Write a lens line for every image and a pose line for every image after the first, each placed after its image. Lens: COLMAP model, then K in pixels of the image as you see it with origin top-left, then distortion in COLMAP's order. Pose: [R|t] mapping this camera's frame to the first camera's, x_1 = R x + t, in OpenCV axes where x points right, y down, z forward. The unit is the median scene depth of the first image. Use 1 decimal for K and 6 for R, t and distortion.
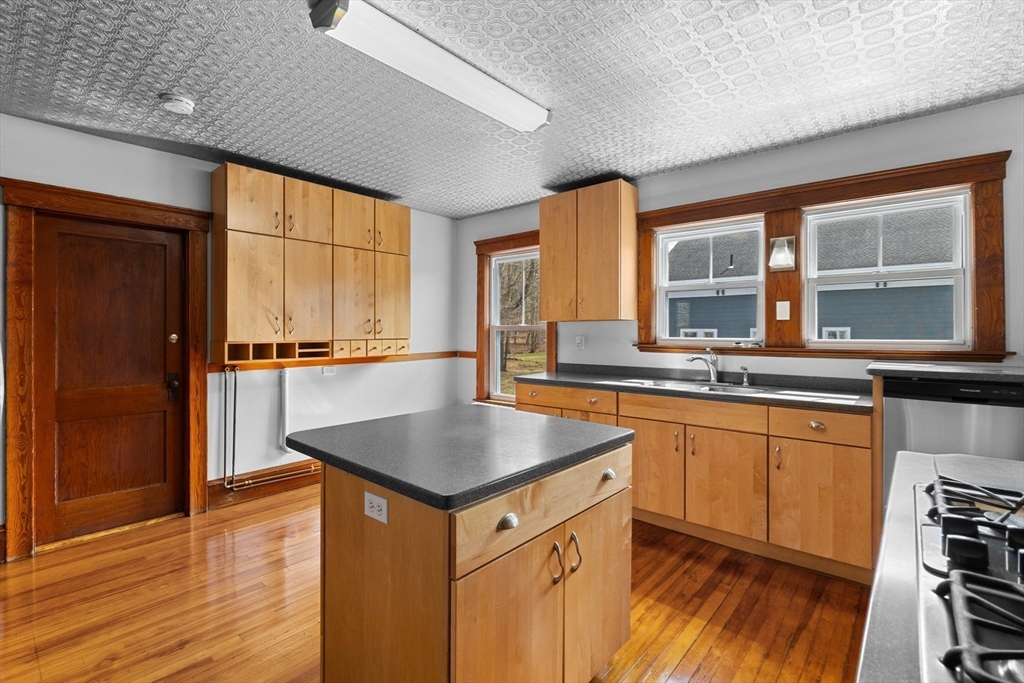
lens RADIAL K [[463.4, 0, 512.4], [0, 463.4, 331.4], [0, 0, 1]] dist [-0.002655, -0.000368]
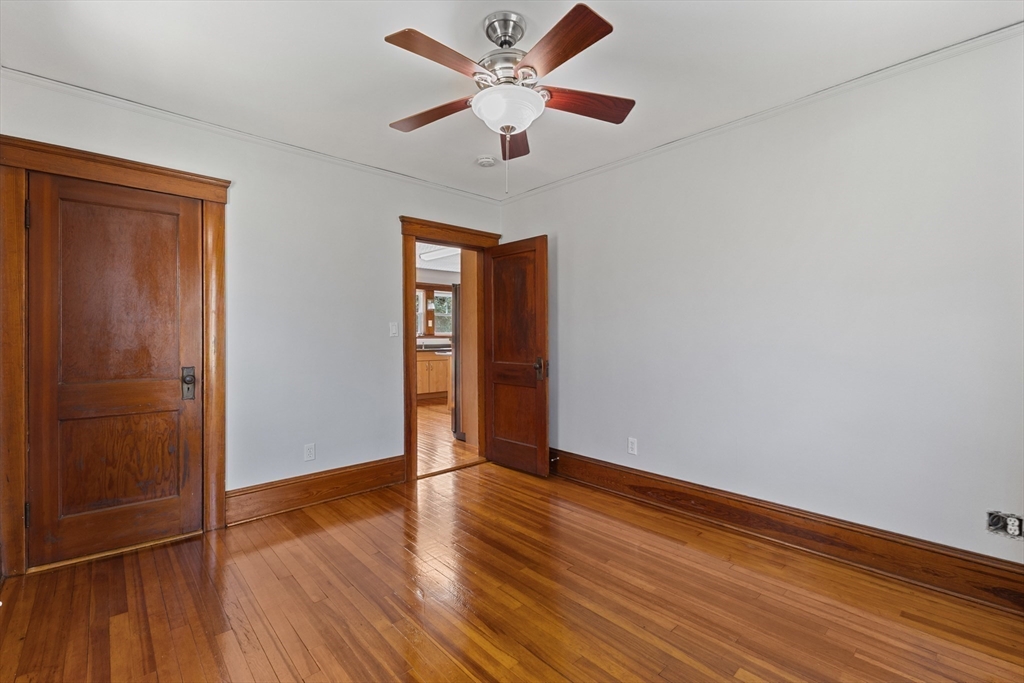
lens RADIAL K [[447.2, 0, 509.3], [0, 447.2, 333.9], [0, 0, 1]] dist [0.000301, 0.000071]
pose [[0.121147, -0.006521, 0.992613, -0.920277], [0.001140, 0.999979, 0.006430, 0.002298], [-0.992634, 0.000352, 0.121152, 0.052163]]
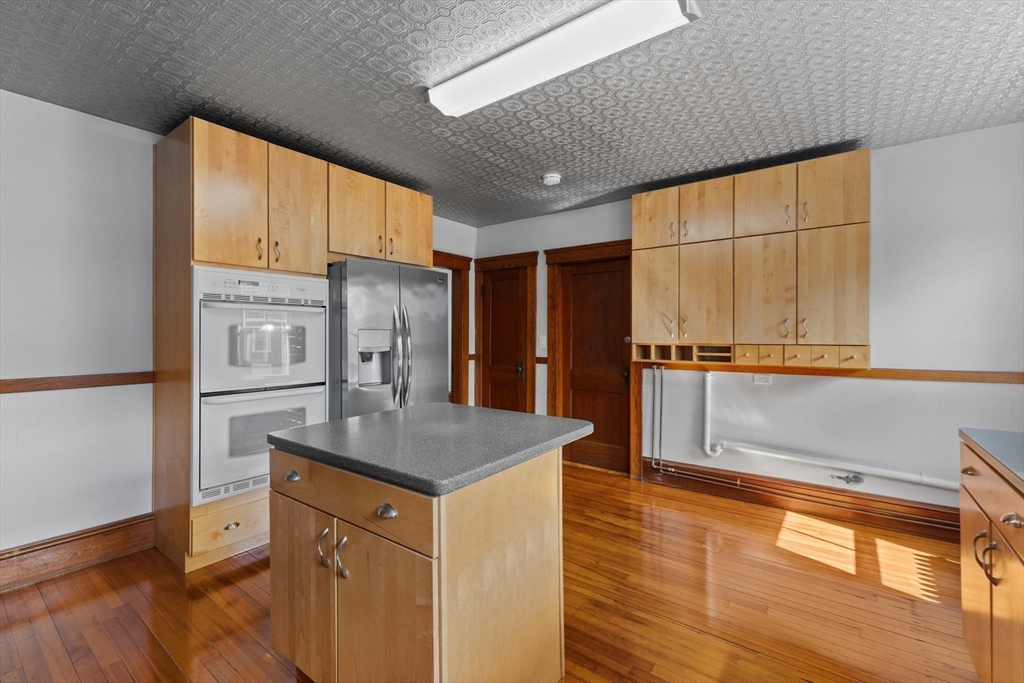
lens RADIAL K [[447.2, 0, 509.3], [0, 447.2, 333.9], [0, 0, 1]] dist [0.000301, 0.000071]
pose [[0.066747, -0.000632, -0.997770, 0.503350], [-0.001106, 0.999999, -0.000707, 0.000090], [0.997769, 0.001151, 0.066746, 0.569066]]
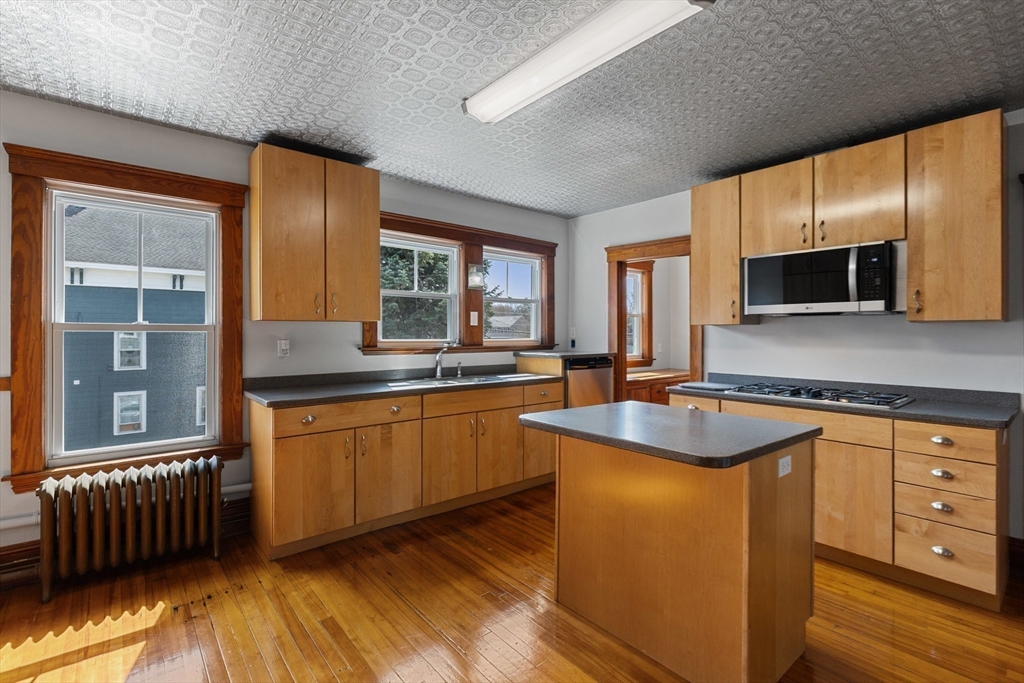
lens RADIAL K [[477.2, 0, 511.8], [0, 477.2, 333.8], [0, 0, 1]] dist [0.002382, 0.000367]
pose [[0.165143, -0.001914, 0.986268, -0.312565], [-0.001632, 0.999996, 0.002214, -0.001322], [-0.986268, -0.001976, 0.165139, 0.268271]]
